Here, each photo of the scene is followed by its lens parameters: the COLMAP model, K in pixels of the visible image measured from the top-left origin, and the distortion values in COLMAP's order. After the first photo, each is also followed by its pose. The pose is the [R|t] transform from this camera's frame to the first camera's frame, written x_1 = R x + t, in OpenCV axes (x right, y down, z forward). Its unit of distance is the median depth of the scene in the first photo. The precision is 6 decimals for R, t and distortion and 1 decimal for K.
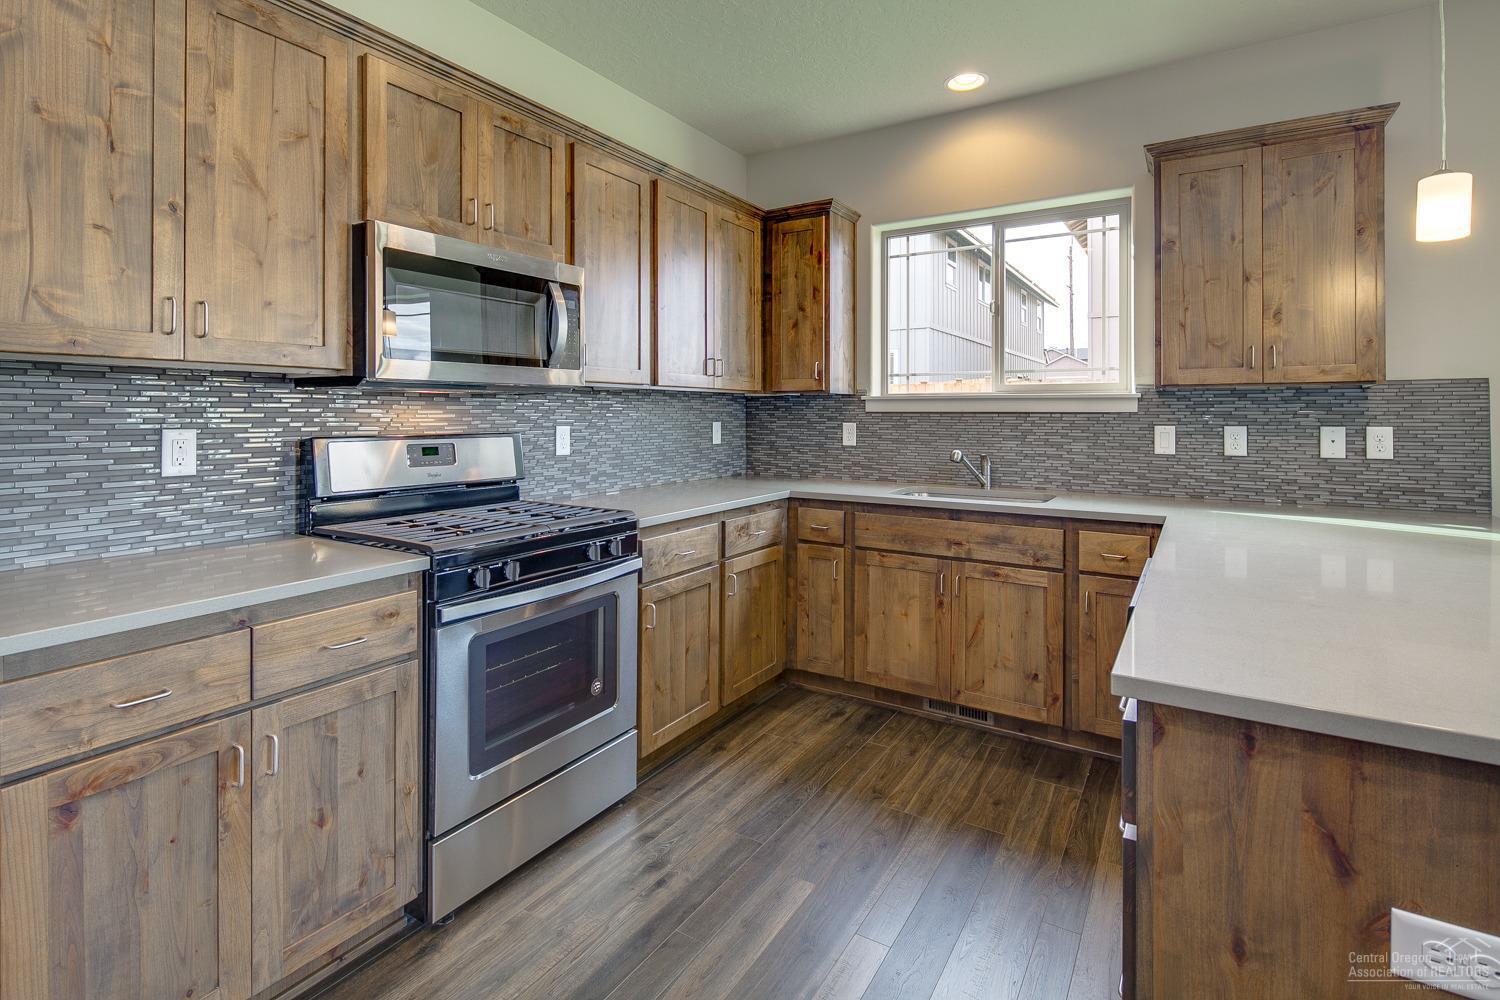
lens RADIAL K [[723.0, 0, 744.6], [0, 723.0, 413.7], [0, 0, 1]] dist [0.000597, -0.002361]
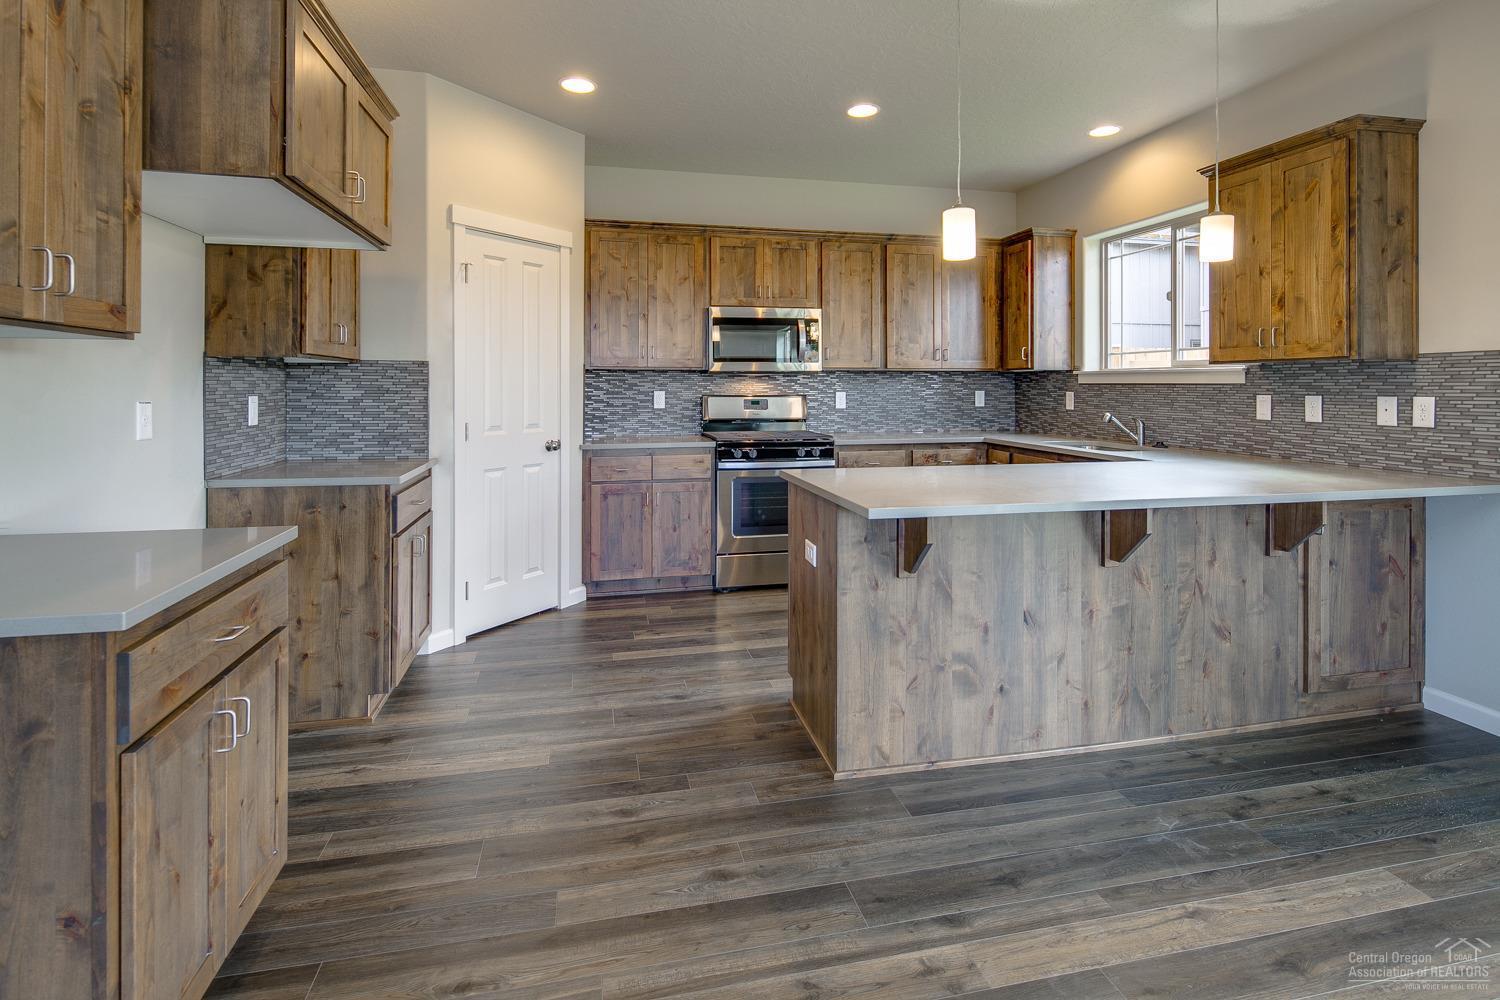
lens RADIAL K [[723.0, 0, 743.6], [0, 723.0, 386.6], [0, 0, 1]] dist [0.000597, -0.002361]
pose [[0.701400, 0.000894, -0.712768, 0.817015], [0.001045, 0.999997, 0.002282, -0.000461], [0.712768, -0.002346, 0.701396, -0.398969]]
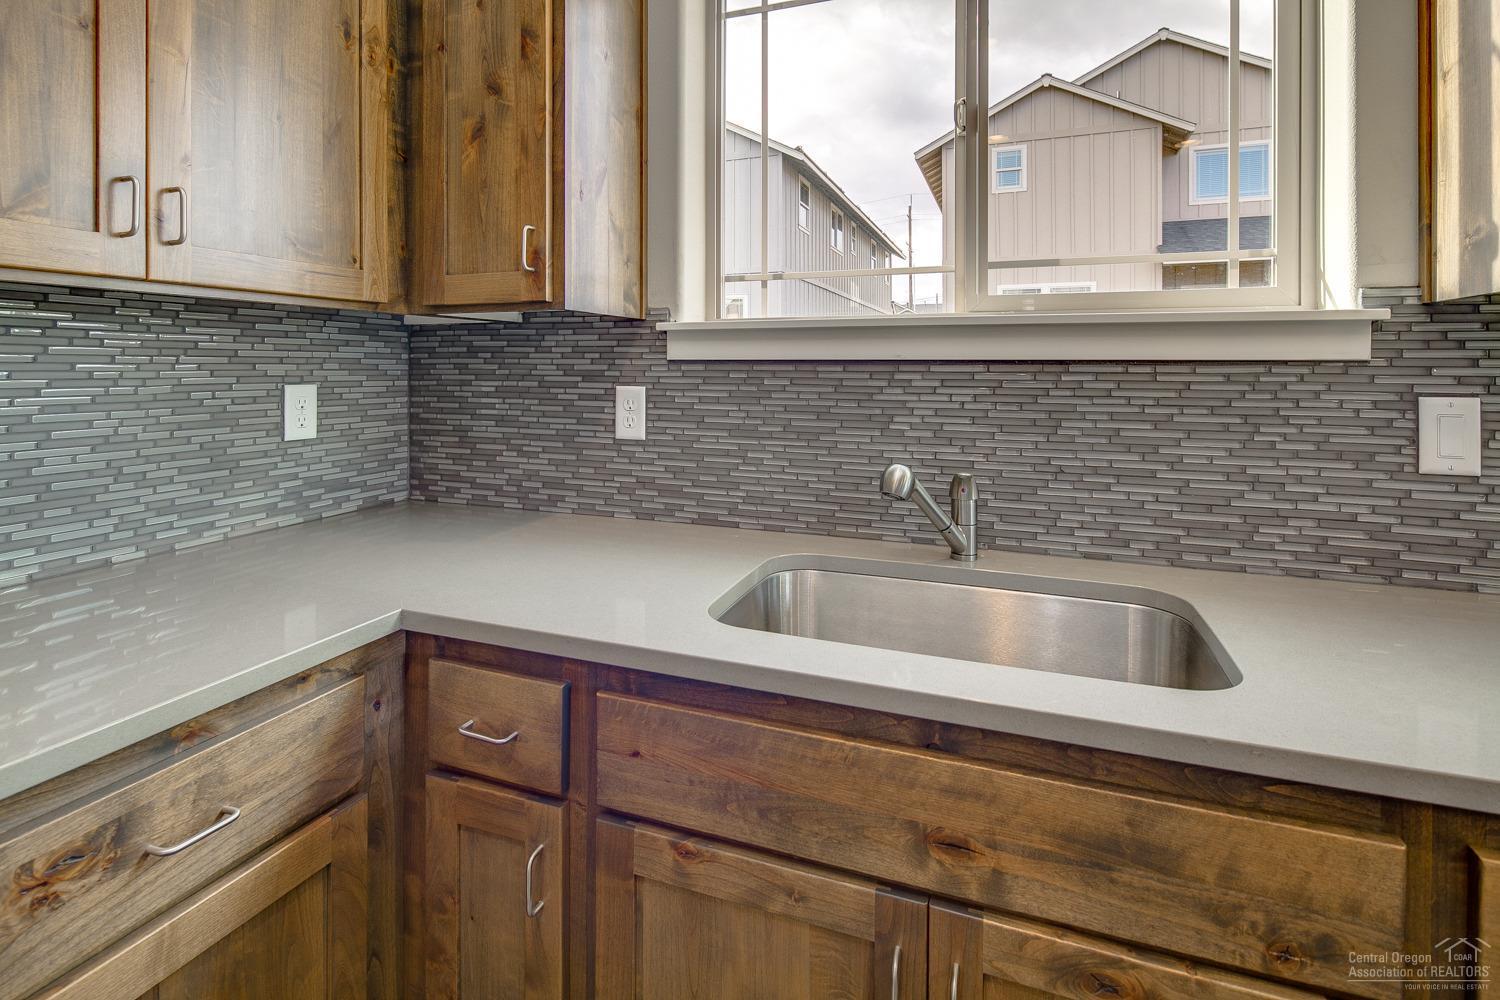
lens RADIAL K [[723.0, 0, 745.1], [0, 723.0, 364.2], [0, 0, 1]] dist [0.000597, -0.002361]
pose [[0.979196, 0.001355, 0.202912, 0.155080], [-0.000907, 0.999997, -0.002301, 0.000909], [-0.202915, 0.002069, 0.979194, 0.709812]]
